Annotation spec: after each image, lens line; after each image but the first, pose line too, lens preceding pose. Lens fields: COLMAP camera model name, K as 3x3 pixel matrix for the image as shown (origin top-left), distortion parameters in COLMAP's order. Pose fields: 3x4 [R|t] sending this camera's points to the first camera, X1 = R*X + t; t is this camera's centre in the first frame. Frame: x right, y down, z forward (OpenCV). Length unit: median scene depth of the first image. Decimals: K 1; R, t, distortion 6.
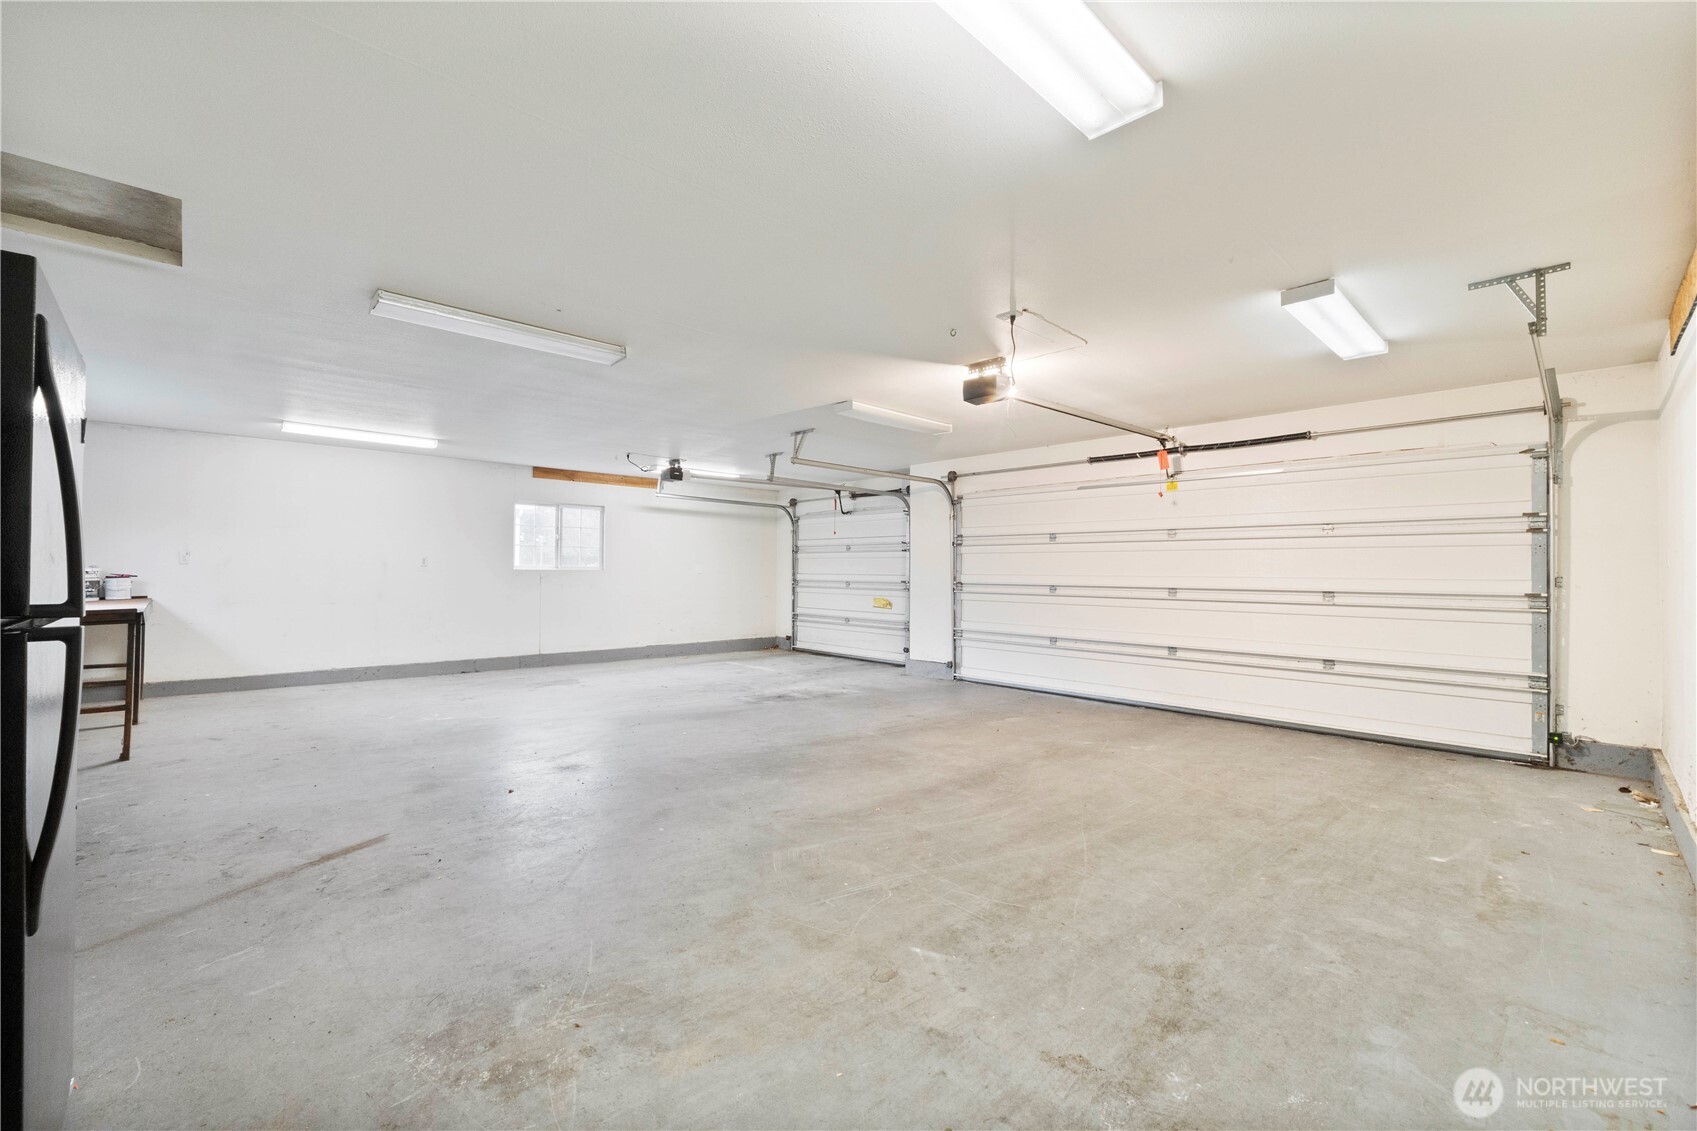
lens RADIAL K [[705.4, 0, 845.5], [0, 705.4, 553.3], [0, 0, 1]] dist [-0.008435, -0.000103]
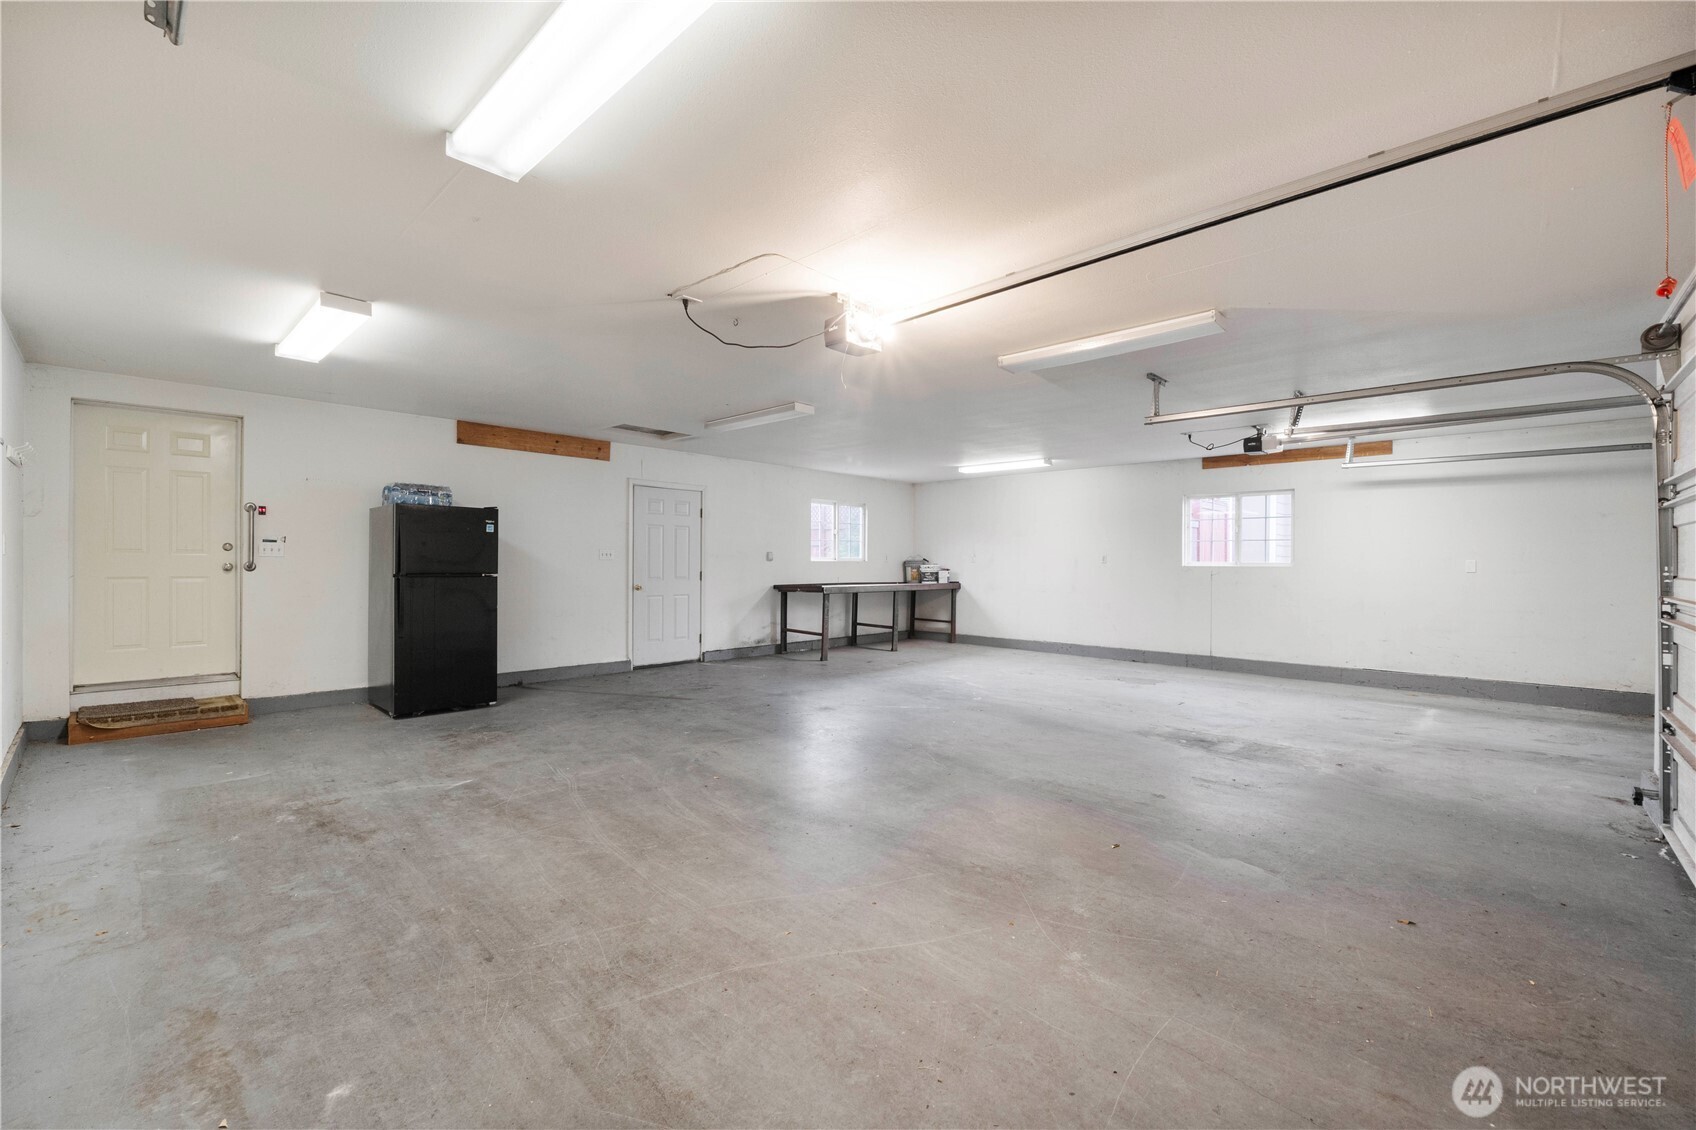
lens RADIAL K [[705.0, 0, 845.0], [0, 705.0, 552.8], [0, 0, 1]] dist [-0.008435, -0.000103]
pose [[0.056050, -0.018377, -0.998259, 1.543702], [0.021999, 0.999611, -0.017167, 0.035215], [0.998186, -0.020998, 0.056432, 1.490390]]
